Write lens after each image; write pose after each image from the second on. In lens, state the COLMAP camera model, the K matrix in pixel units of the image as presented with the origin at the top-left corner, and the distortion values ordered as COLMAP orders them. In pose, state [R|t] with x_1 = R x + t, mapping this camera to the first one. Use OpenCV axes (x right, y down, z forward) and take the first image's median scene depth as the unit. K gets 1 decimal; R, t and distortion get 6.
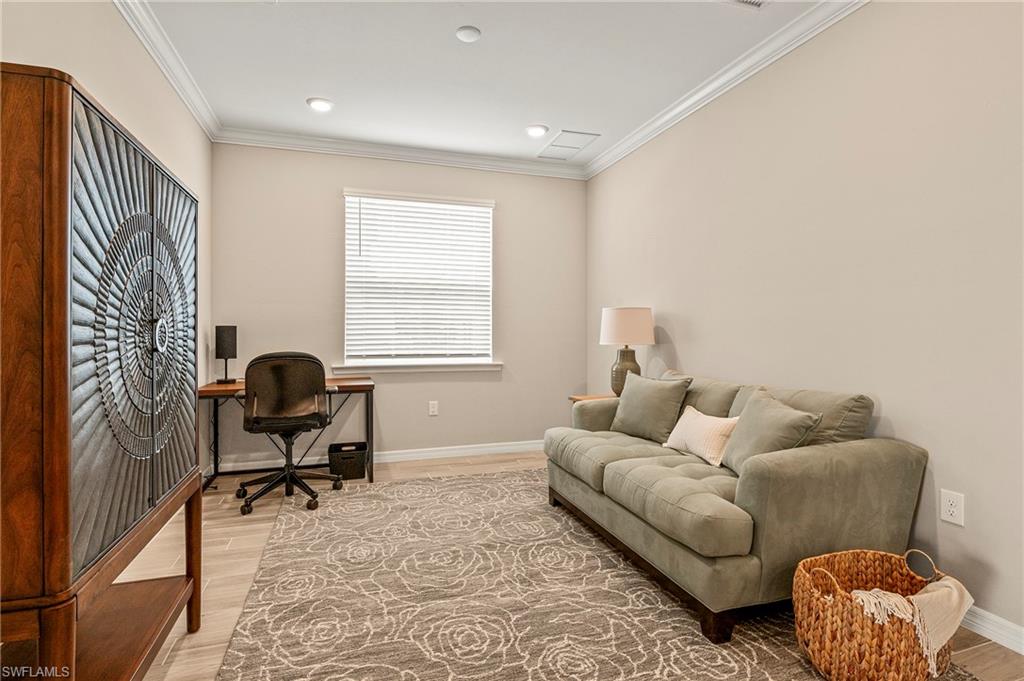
lens RADIAL K [[491.7, 0, 511.2], [0, 491.7, 334.5], [0, 0, 1]] dist [-0.006816, -0.000584]
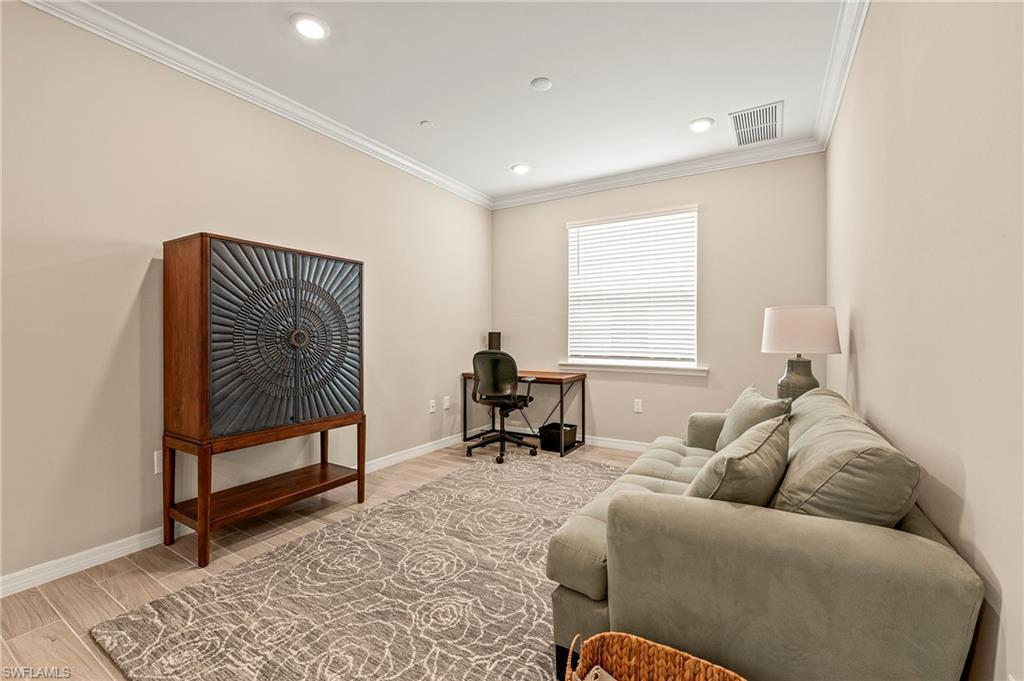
lens RADIAL K [[424.7, 0, 511.5], [0, 424.7, 339.0], [0, 0, 1]] dist [-0.009492, 0.000561]
pose [[0.661567, 0.007578, -0.749847, 0.490962], [-0.006383, 0.999970, 0.004474, -0.002910], [0.749858, 0.001827, 0.661596, 0.213602]]
